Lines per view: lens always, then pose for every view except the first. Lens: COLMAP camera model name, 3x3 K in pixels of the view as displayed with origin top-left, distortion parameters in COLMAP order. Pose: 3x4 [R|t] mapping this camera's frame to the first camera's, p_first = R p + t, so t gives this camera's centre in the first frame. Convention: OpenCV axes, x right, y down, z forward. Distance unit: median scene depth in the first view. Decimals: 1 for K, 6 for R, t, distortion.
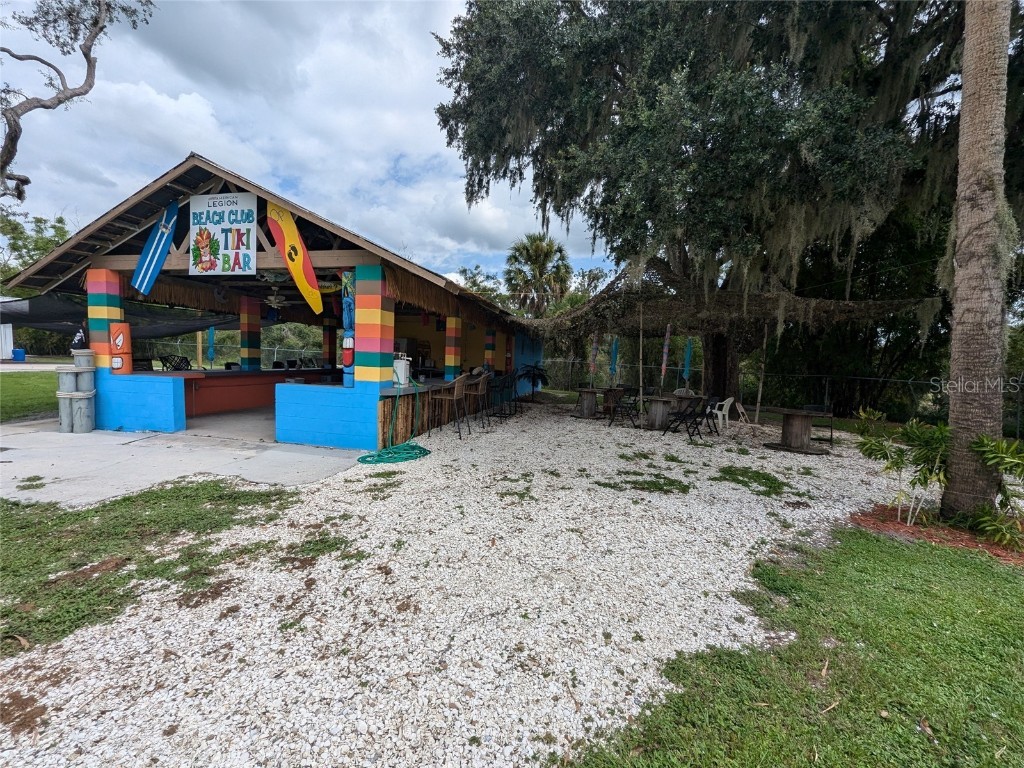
lens RADIAL K [[426.7, 0, 512.0], [0, 426.7, 384.0], [0, 0, 1]] dist [-0.000535, -0.000634]
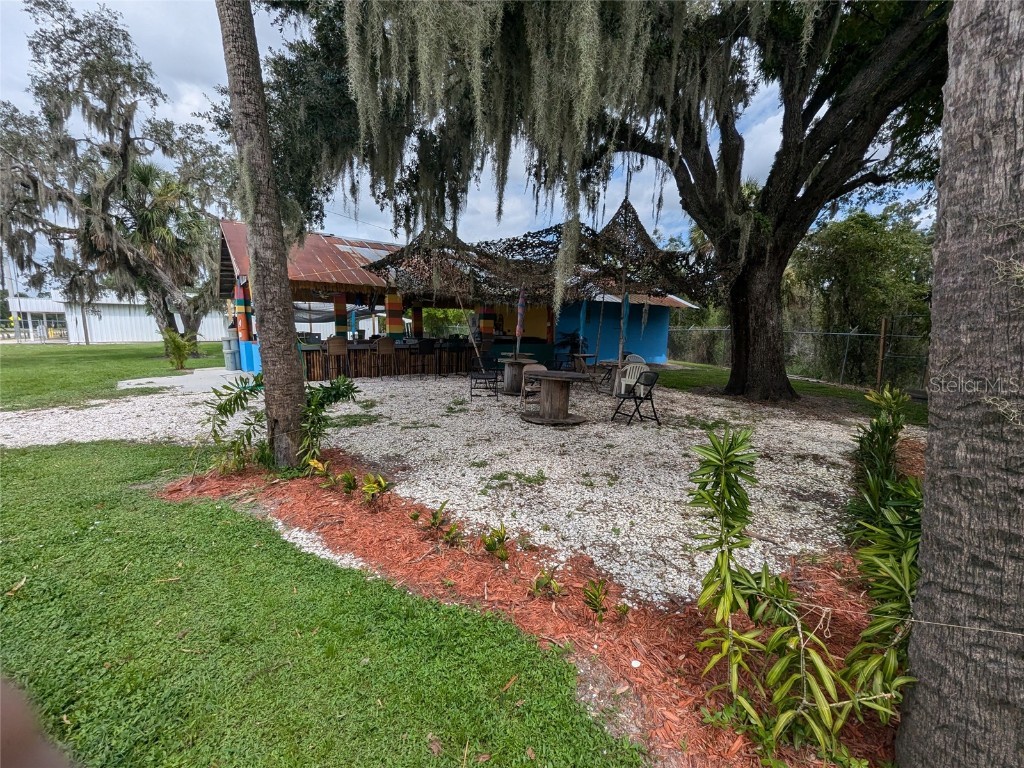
lens RADIAL K [[426.7, 0, 512.0], [0, 426.7, 384.0], [0, 0, 1]] dist [-0.000535, -0.000634]
pose [[0.767202, 0.048689, -0.639554, 1.354137], [-0.015156, 0.998212, 0.057813, 0.042899], [0.641226, -0.034661, 0.766569, 0.349589]]
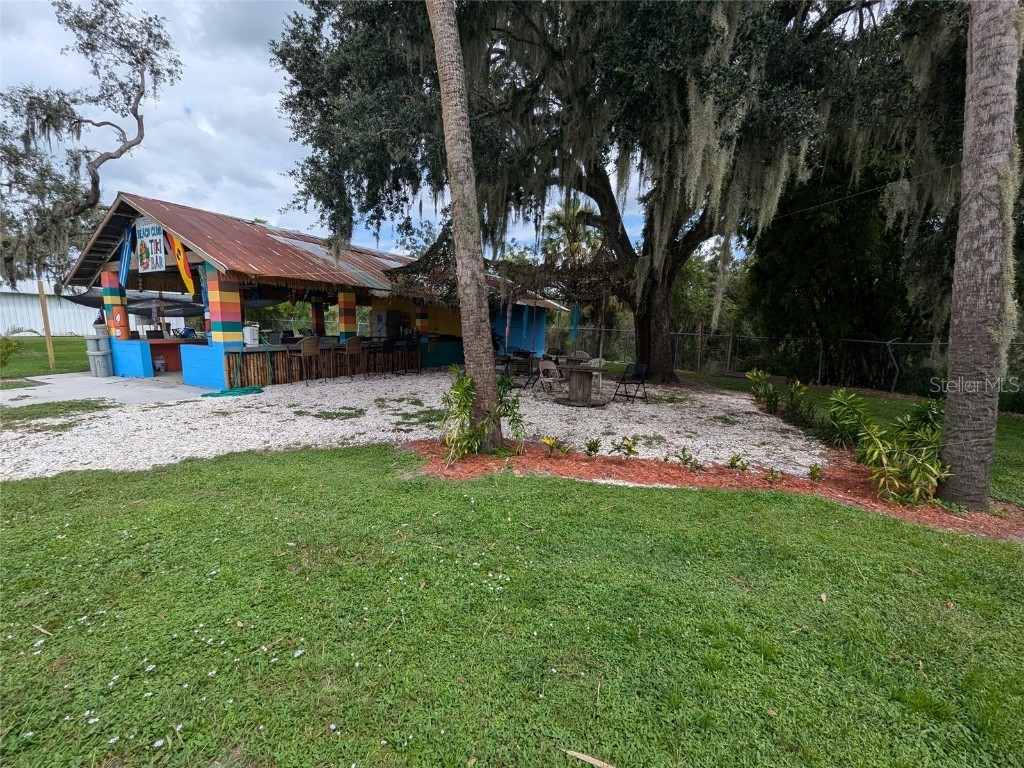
lens RADIAL K [[426.7, 0, 512.0], [0, 426.7, 384.0], [0, 0, 1]] dist [-0.000535, -0.000634]
pose [[0.961117, 0.016676, -0.275639, 0.954174], [0.002142, 0.997695, 0.067827, 0.037376], [0.276135, -0.065780, 0.958865, -0.106494]]
